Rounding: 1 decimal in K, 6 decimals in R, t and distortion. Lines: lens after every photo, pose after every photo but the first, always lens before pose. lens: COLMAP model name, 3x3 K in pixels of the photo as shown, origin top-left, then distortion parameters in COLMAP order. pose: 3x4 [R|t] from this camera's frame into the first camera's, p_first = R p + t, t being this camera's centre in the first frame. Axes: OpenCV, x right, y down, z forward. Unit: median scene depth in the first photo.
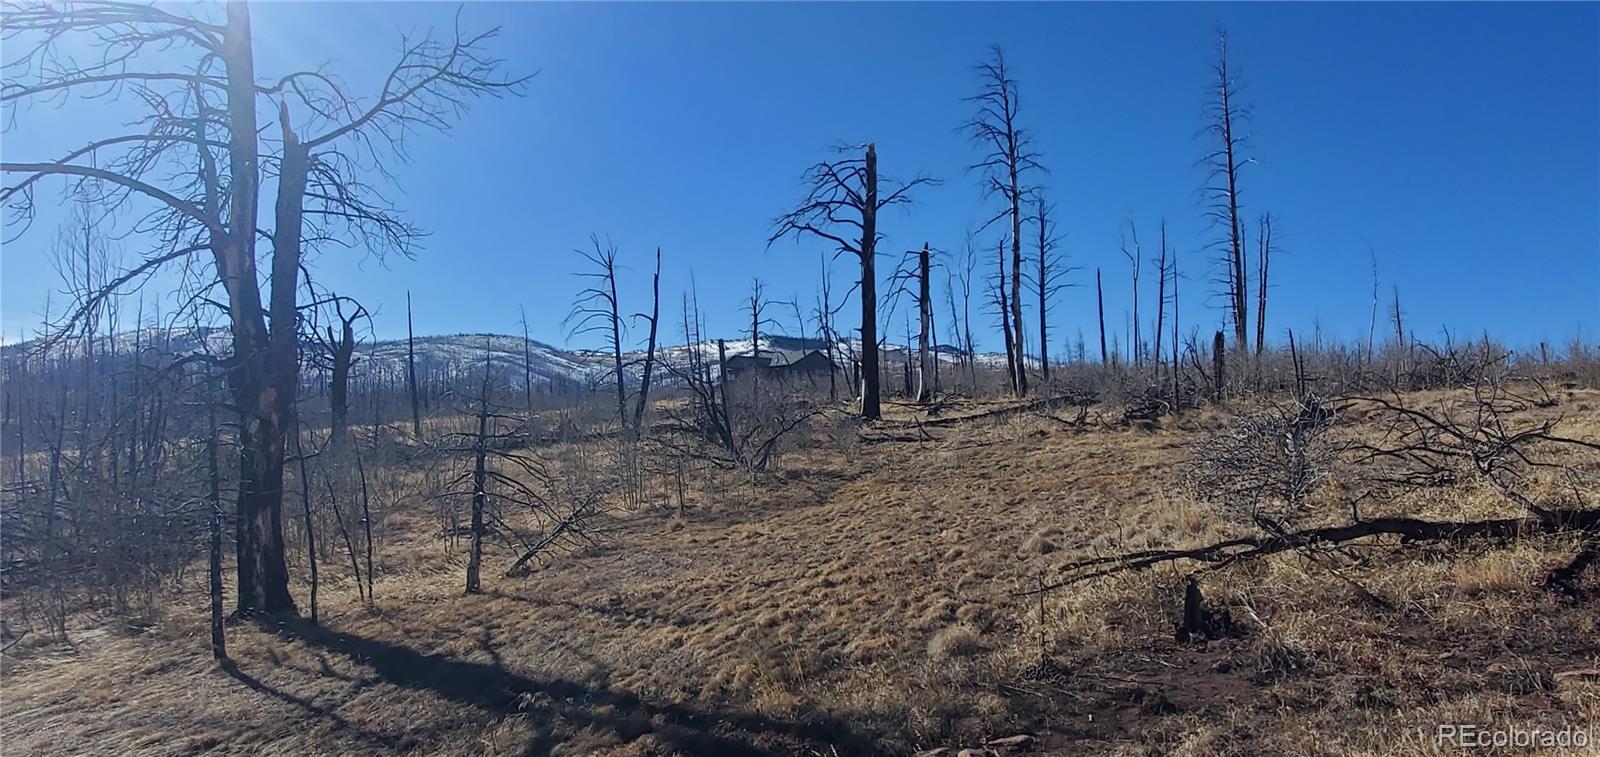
lens RADIAL K [[1047.9, 0, 804.9], [0, 1047.9, 372.6], [0, 0, 1]] dist [-0.002422, -0.001939]
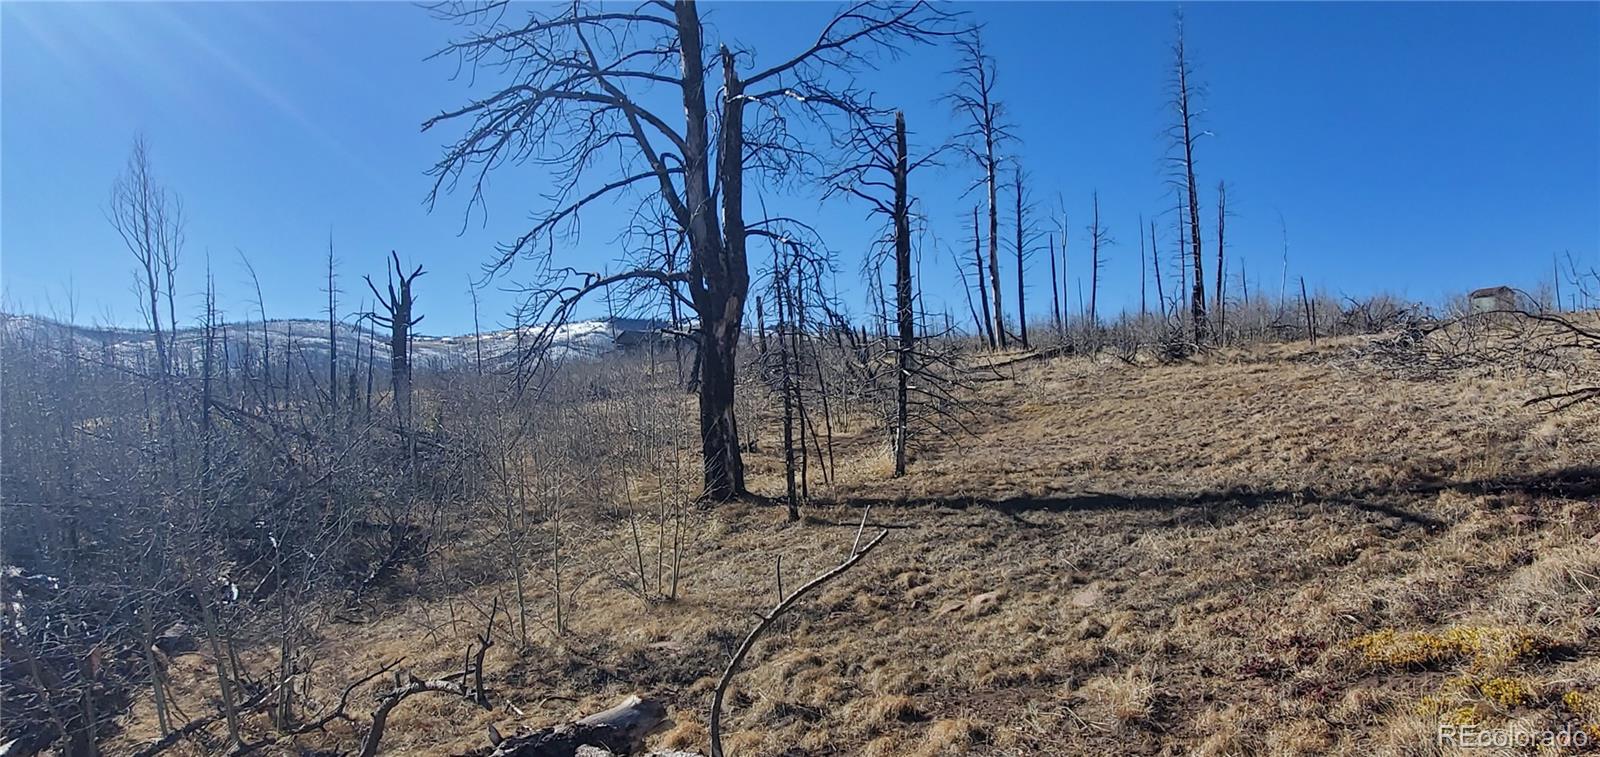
lens RADIAL K [[1047.9, 0, 804.9], [0, 1047.9, 372.6], [0, 0, 1]] dist [-0.002422, -0.001939]
pose [[0.988097, -0.021633, 0.152303, -0.161090], [0.018714, 0.999613, 0.020576, 0.019241], [-0.152689, -0.017481, 0.988120, -0.034425]]
